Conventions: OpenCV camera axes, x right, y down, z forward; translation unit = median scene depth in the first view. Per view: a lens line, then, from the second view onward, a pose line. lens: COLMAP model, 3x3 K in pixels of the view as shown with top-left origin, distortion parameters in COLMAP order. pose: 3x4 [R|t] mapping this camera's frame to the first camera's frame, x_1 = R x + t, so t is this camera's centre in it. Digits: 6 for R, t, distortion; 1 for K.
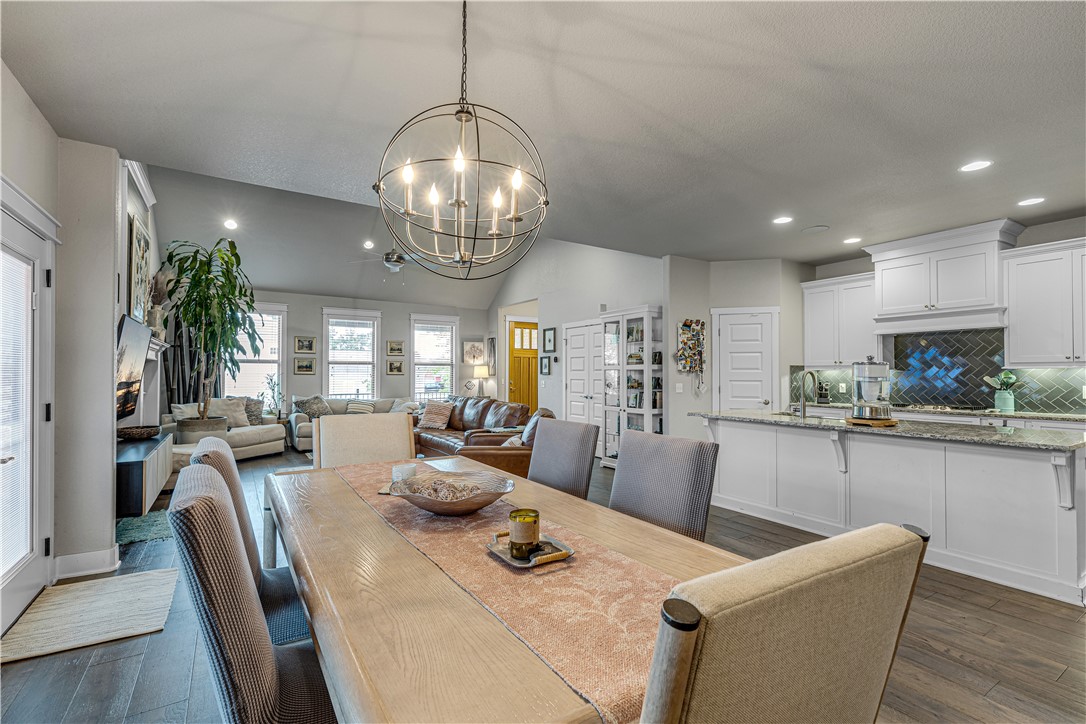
lens RADIAL K [[485.0, 0, 539.3], [0, 485.0, 368.6], [0, 0, 1]] dist [0.003385, -0.000053]
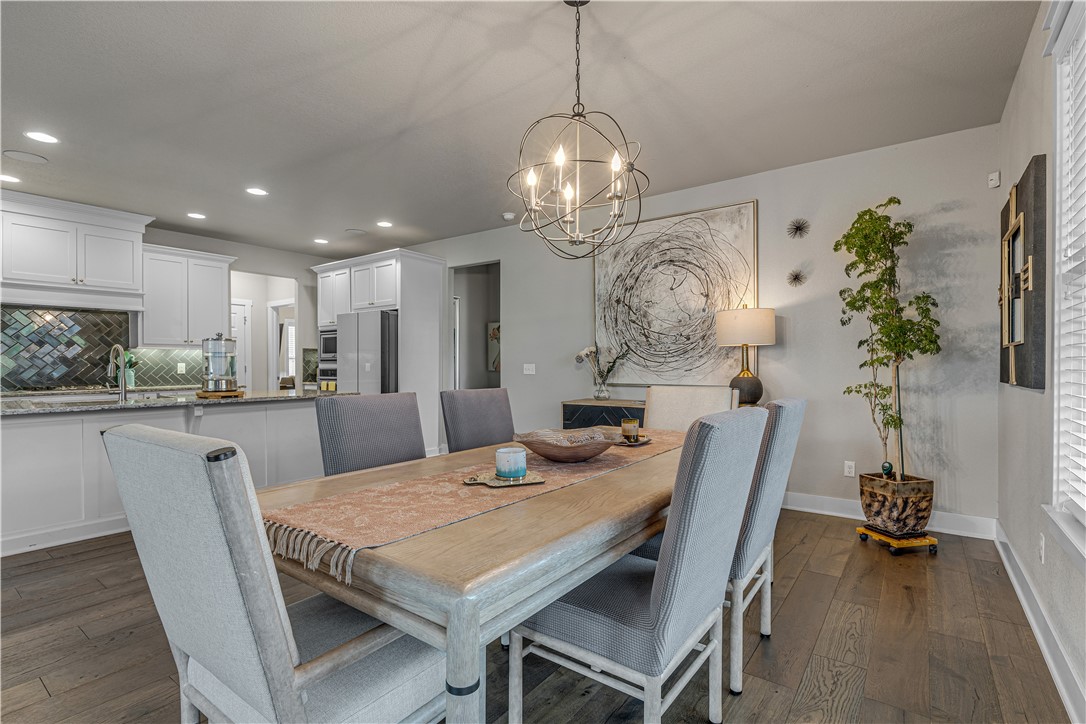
lens RADIAL K [[514.4, 0, 543.0], [0, 514.4, 362.0], [0, 0, 1]] dist [-0.002349, -0.000440]
pose [[-0.359624, 0.001862, 0.933096, -0.326117], [-0.010430, 0.999928, -0.006015, 0.019482], [-0.933039, -0.011895, -0.359578, 0.380727]]
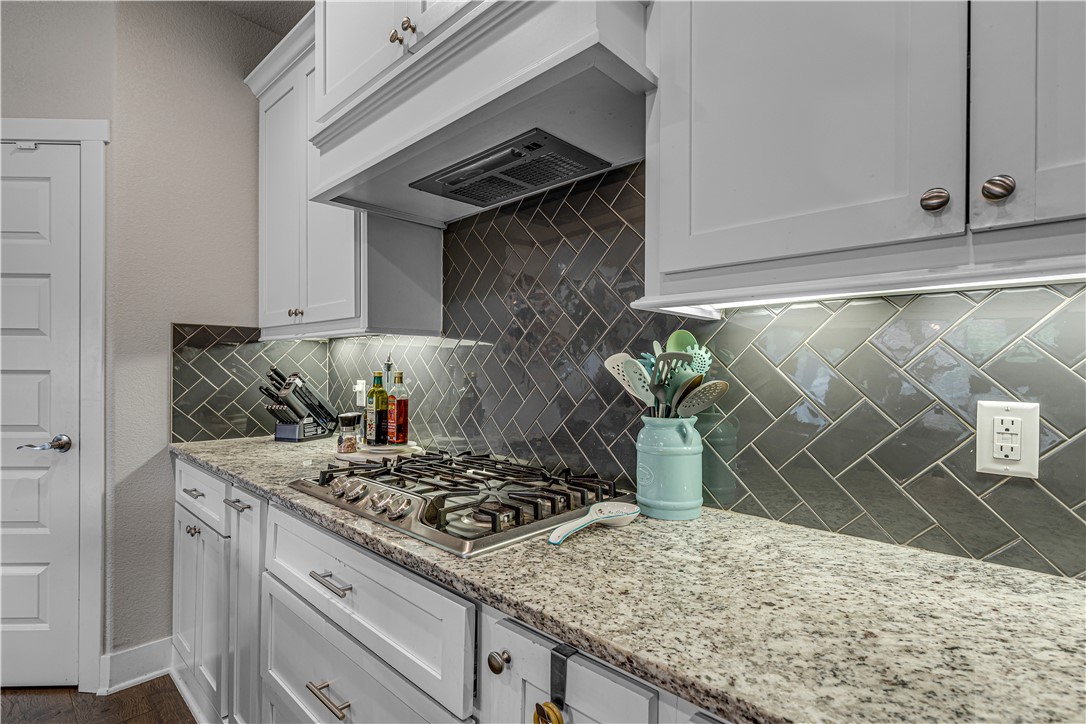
lens RADIAL K [[499.2, 0, 535.5], [0, 499.2, 374.6], [0, 0, 1]] dist [-0.002226, -0.000353]
pose [[0.966318, 0.009084, 0.257191, 0.589588], [-0.013805, 0.999768, 0.016556, 0.016226], [-0.256981, -0.019549, 0.966219, 0.559436]]
